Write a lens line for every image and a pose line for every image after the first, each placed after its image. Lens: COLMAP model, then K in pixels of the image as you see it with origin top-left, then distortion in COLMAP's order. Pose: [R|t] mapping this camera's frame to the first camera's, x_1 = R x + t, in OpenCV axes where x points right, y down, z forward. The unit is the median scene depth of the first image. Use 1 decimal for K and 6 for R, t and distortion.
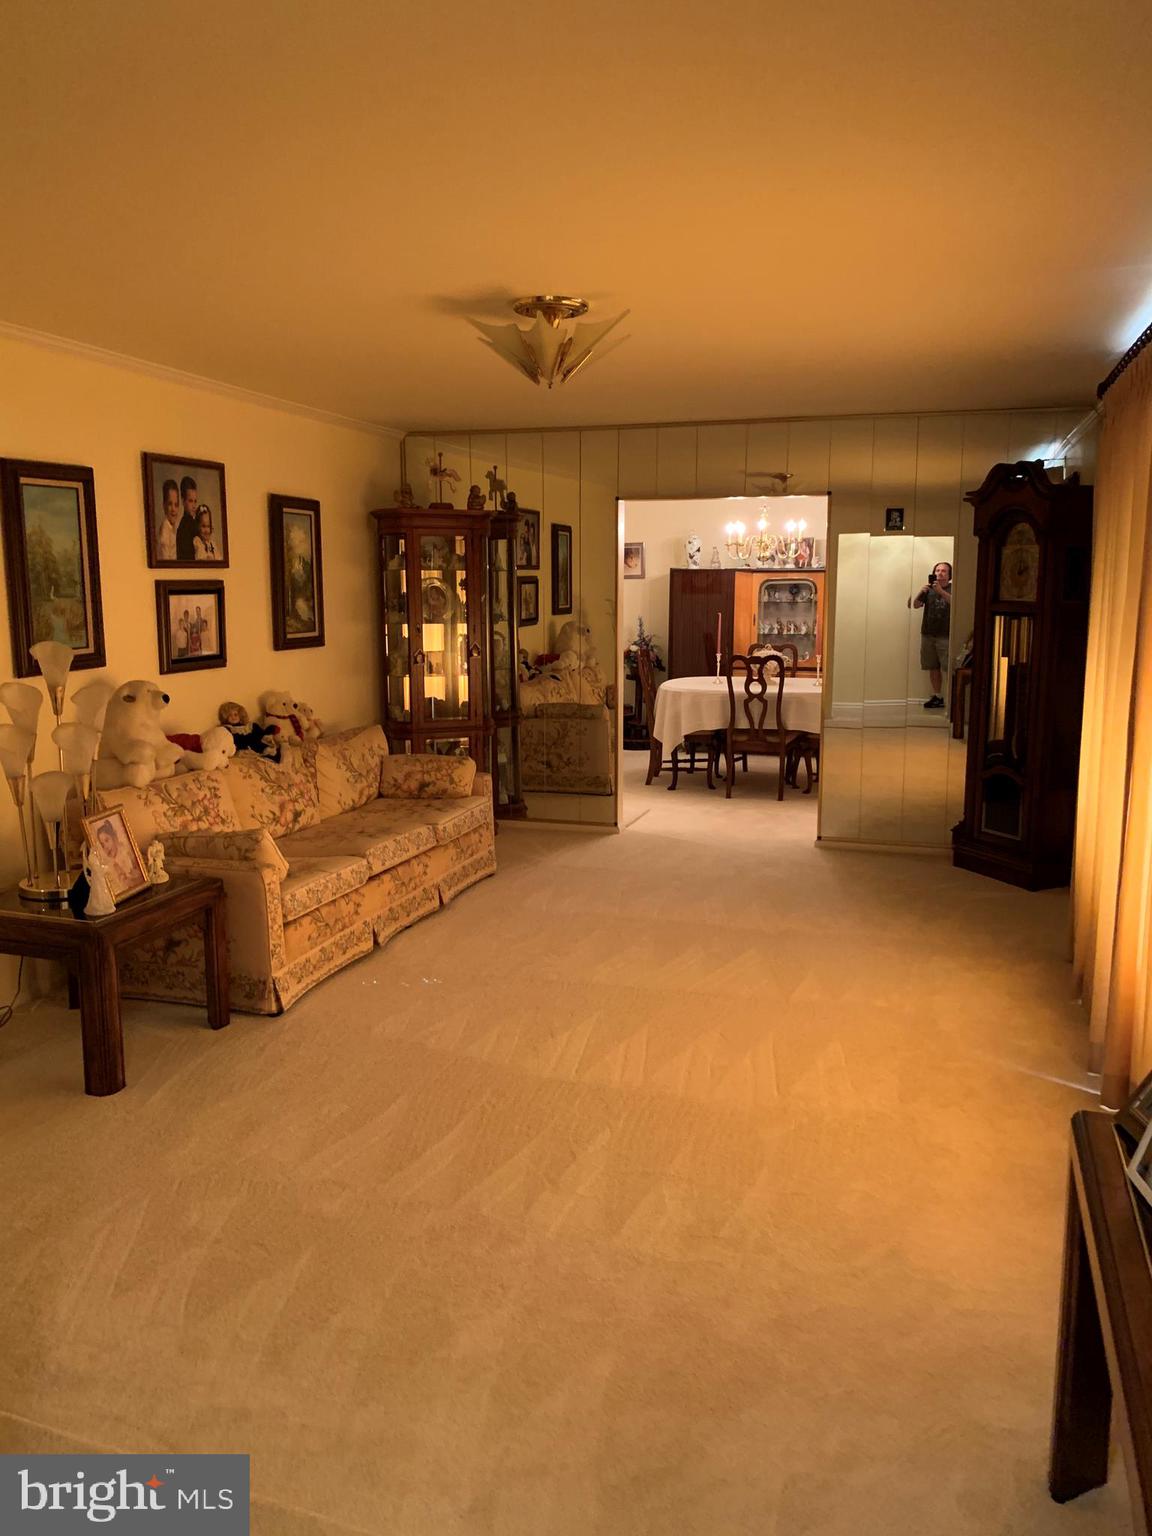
lens RADIAL K [[1163.9, 0, 583.7], [0, 1163.9, 767.5], [0, 0, 1]] dist [0.194201, -0.523187]
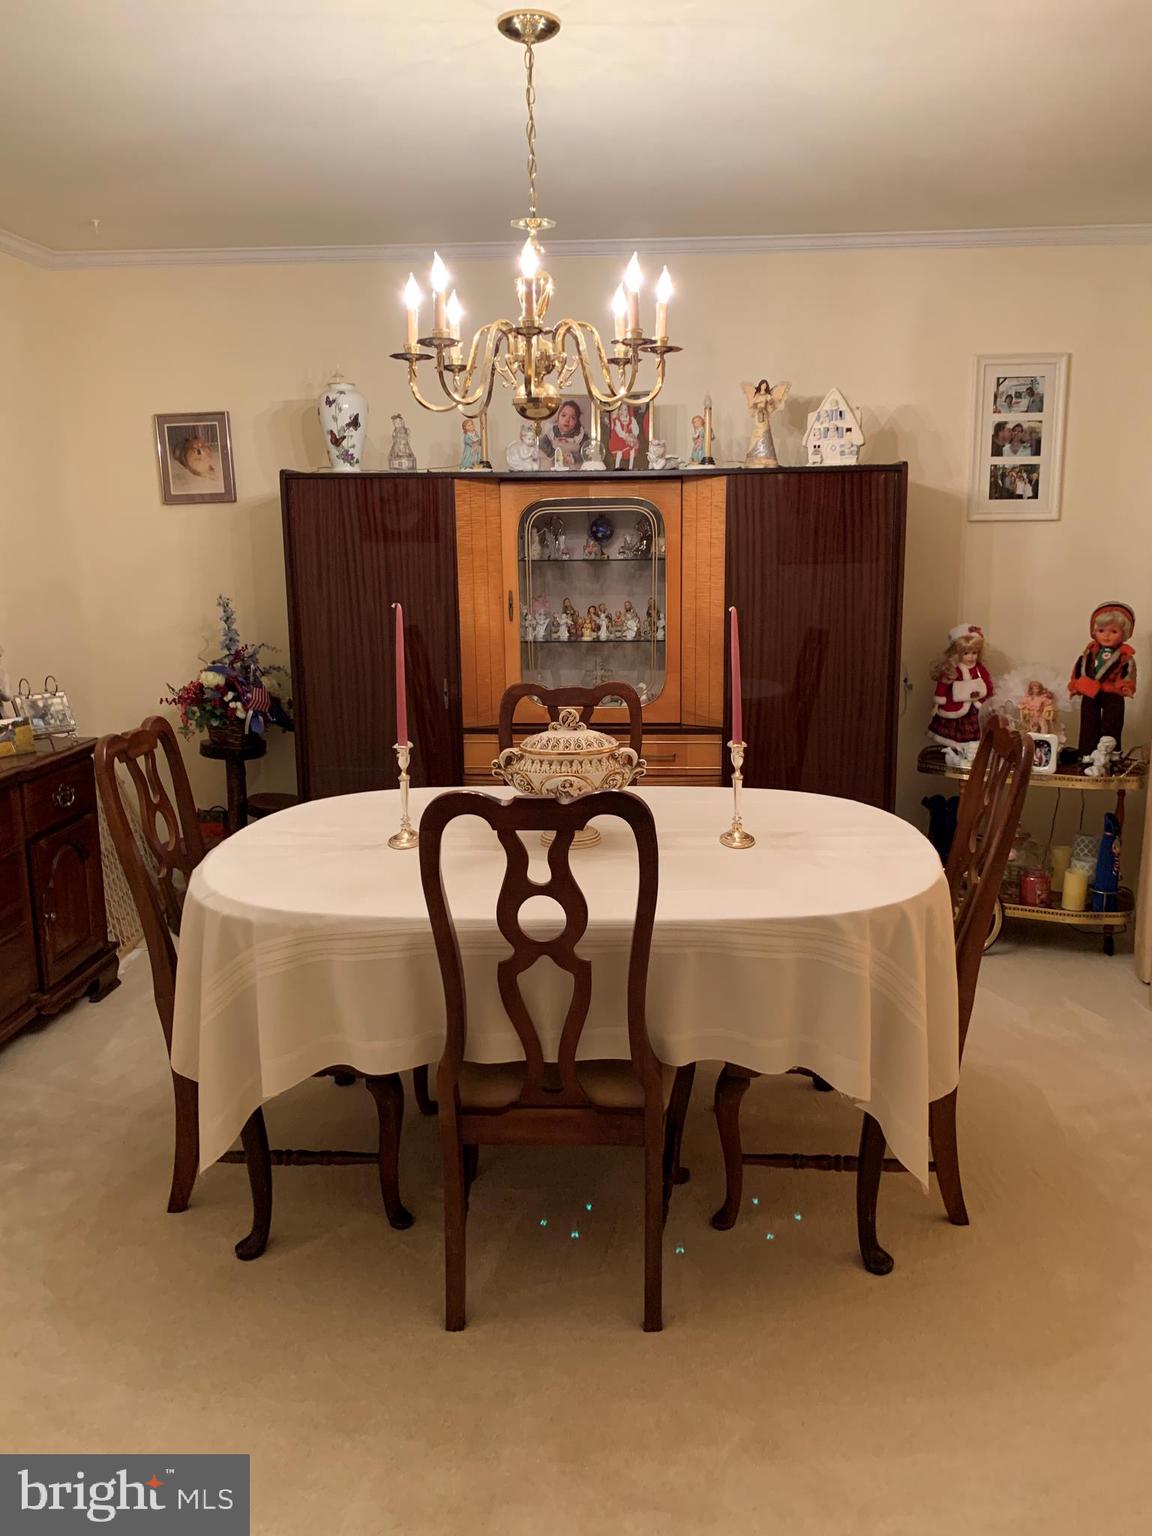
lens RADIAL K [[1163.9, 0, 583.7], [0, 1163.9, 767.5], [0, 0, 1]] dist [0.194201, -0.523187]
pose [[0.976759, -0.052991, 0.207685, 0.085922], [0.045154, 0.998084, 0.042301, -0.087982], [-0.209529, -0.031940, 0.977281, 0.614104]]
